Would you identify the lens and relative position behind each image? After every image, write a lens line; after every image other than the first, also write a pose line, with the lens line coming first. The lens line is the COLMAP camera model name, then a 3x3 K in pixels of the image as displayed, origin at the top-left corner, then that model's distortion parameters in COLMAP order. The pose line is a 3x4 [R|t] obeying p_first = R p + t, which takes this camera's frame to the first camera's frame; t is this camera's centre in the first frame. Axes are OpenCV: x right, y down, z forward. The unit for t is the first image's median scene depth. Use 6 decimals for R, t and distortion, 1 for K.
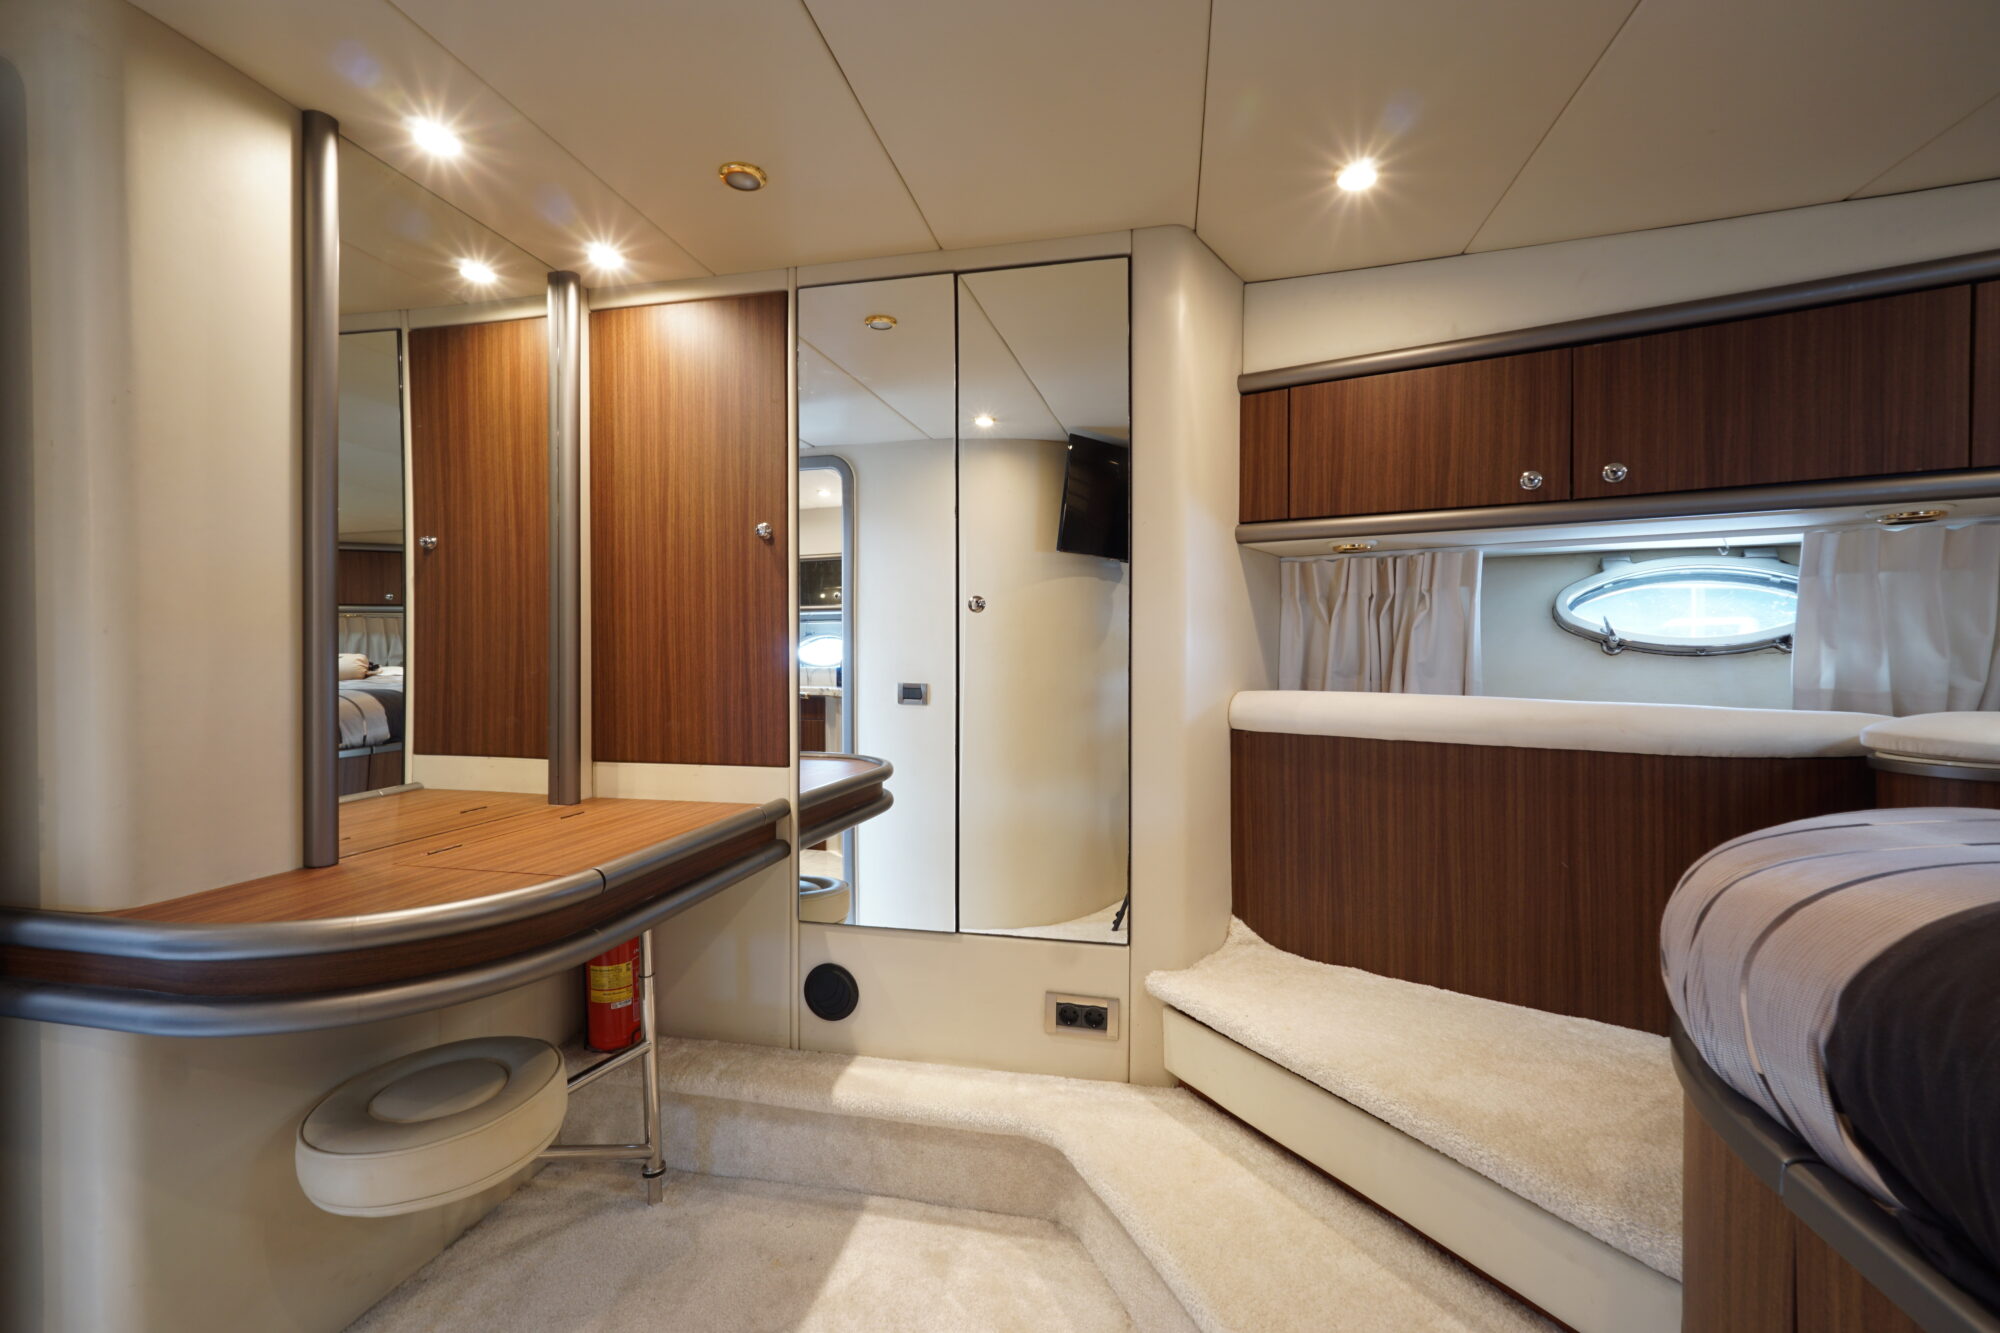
lens RADIAL K [[840.9, 0, 997.0], [0, 840.9, 666.7], [0, 0, 1]] dist [-0.019774, 0.007994]
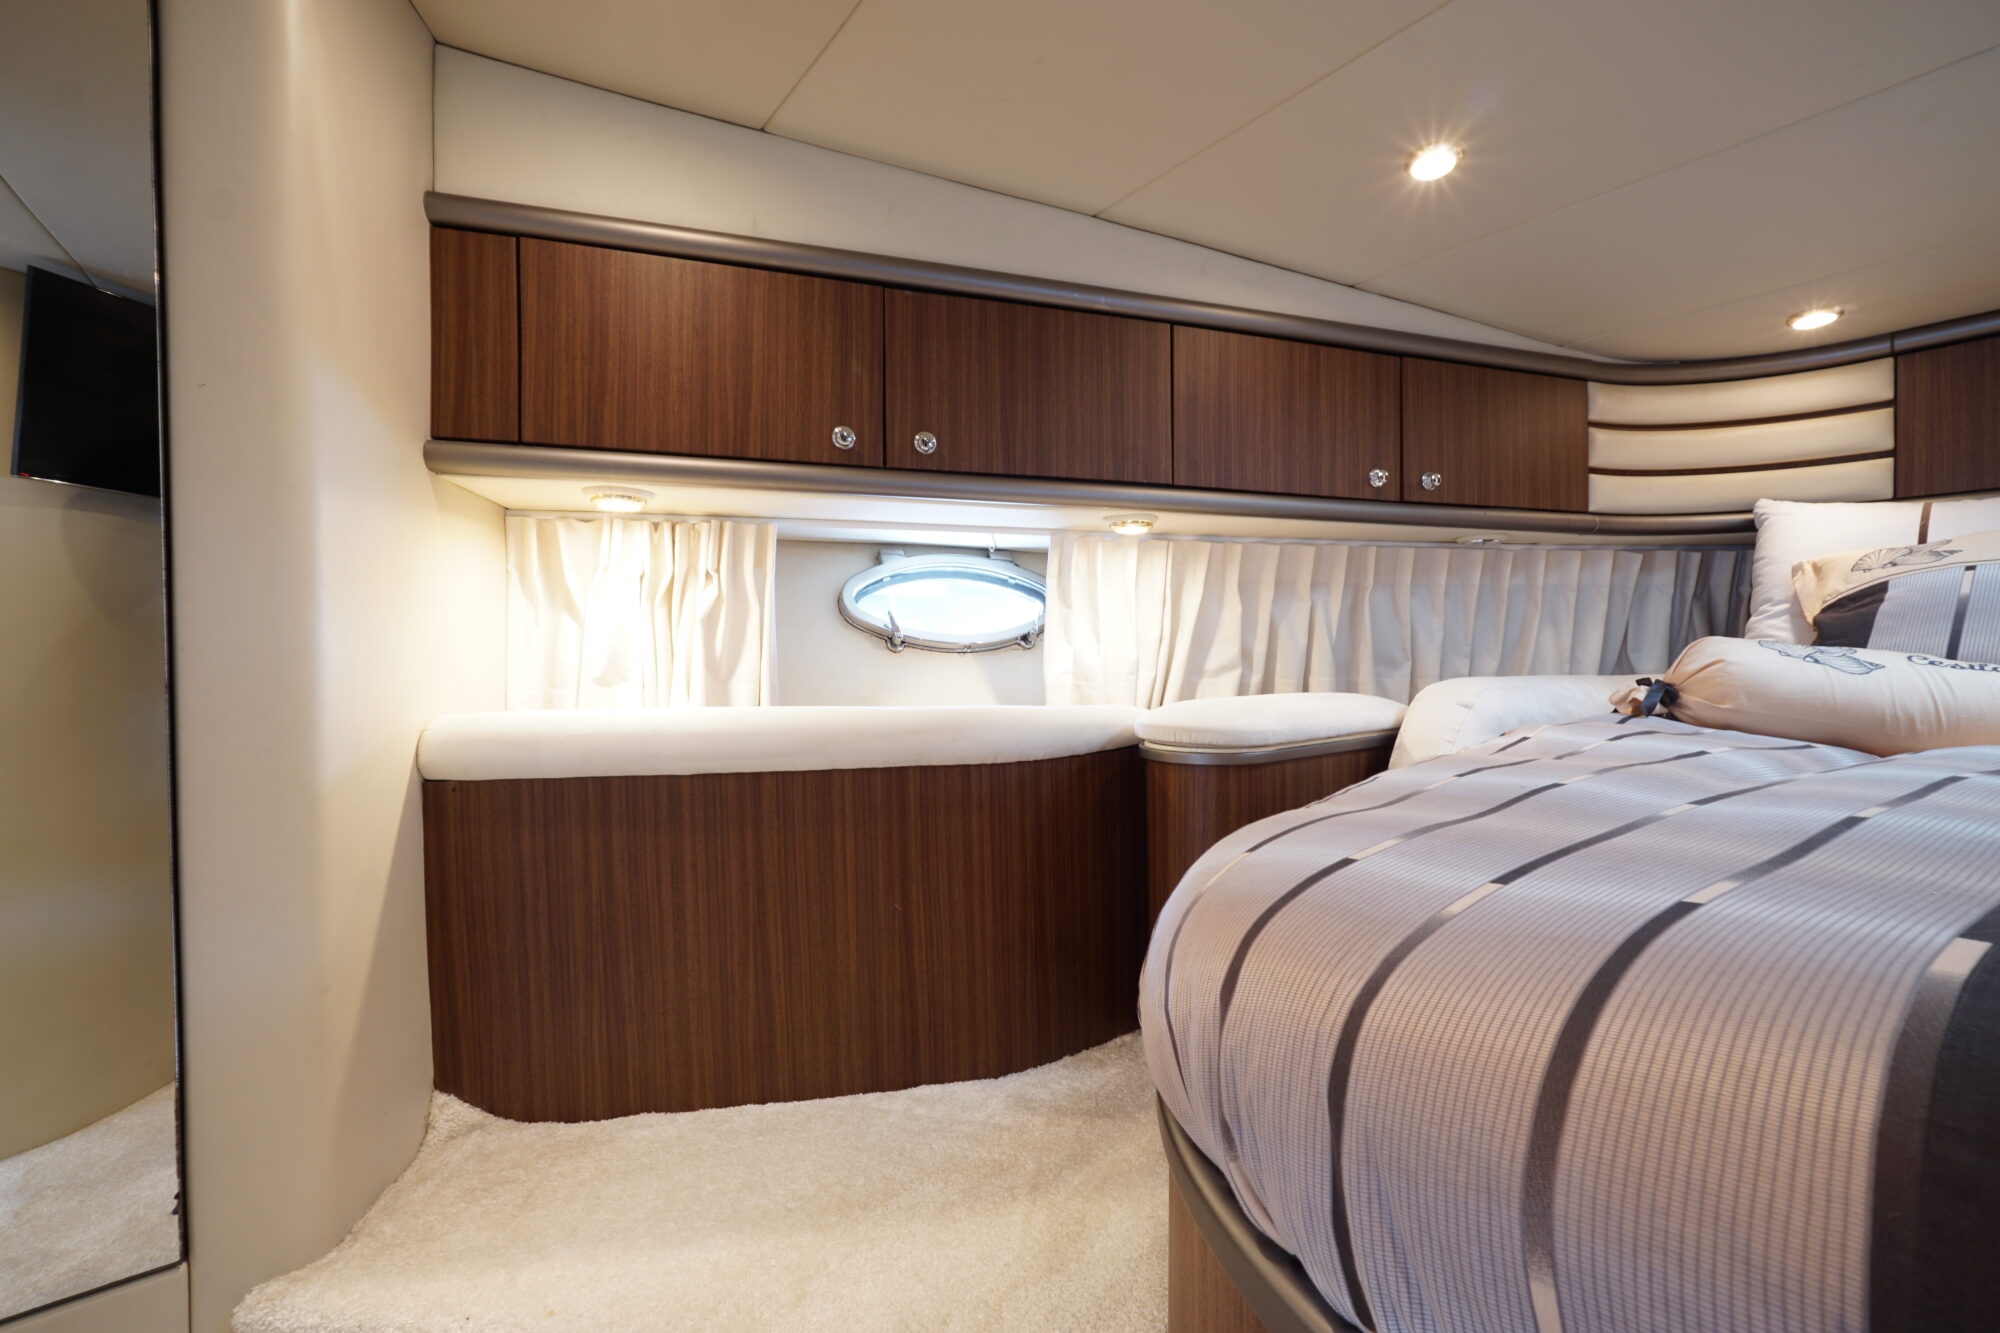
lens RADIAL K [[840.9, 0, 997.0], [0, 840.9, 666.7], [0, 0, 1]] dist [-0.019774, 0.007994]
pose [[0.649214, -0.017961, 0.760394, 0.103629], [0.019246, 0.999789, 0.007184, -0.002702], [-0.760362, 0.009971, 0.649422, 0.335262]]
